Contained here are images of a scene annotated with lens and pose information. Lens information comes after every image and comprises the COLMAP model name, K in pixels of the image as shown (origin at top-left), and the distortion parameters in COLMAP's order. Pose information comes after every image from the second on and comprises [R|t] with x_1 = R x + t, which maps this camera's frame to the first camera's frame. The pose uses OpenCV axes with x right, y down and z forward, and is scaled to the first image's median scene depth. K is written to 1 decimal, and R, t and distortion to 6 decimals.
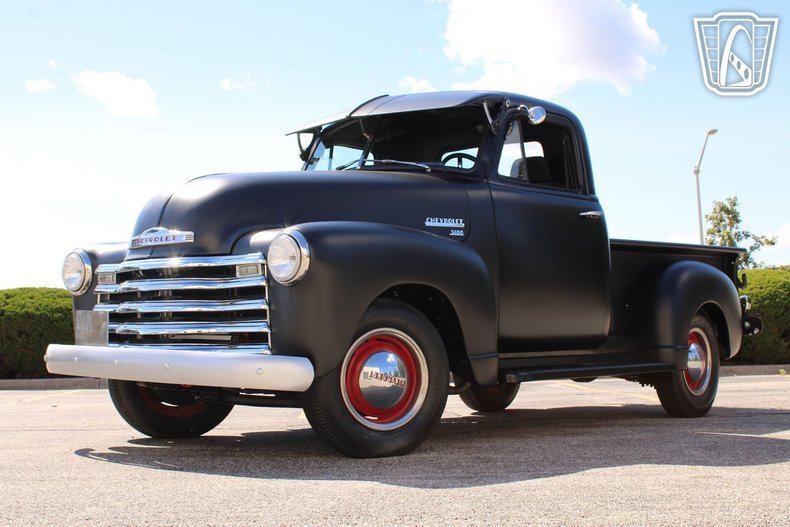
lens RADIAL K [[1017.5, 0, 394.4], [0, 1017.5, 235.2], [0, 0, 1]] dist [-0.003258, 0.039770]
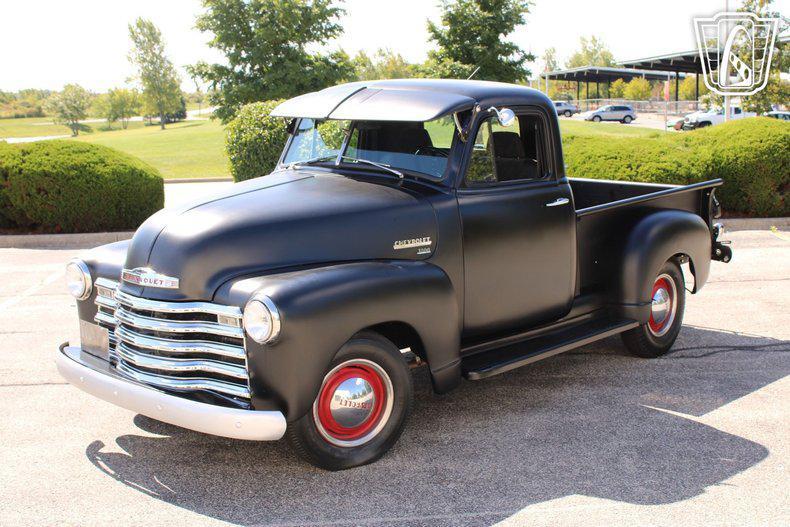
lens RADIAL K [[1017.5, 0, 394.4], [0, 1017.5, 235.2], [0, 0, 1]] dist [-0.003258, 0.039770]
pose [[0.999778, 0.000703, -0.021068, 0.052982], [0.003932, 0.975686, 0.219139, -0.257121], [0.020710, -0.219173, 0.975466, -0.052707]]
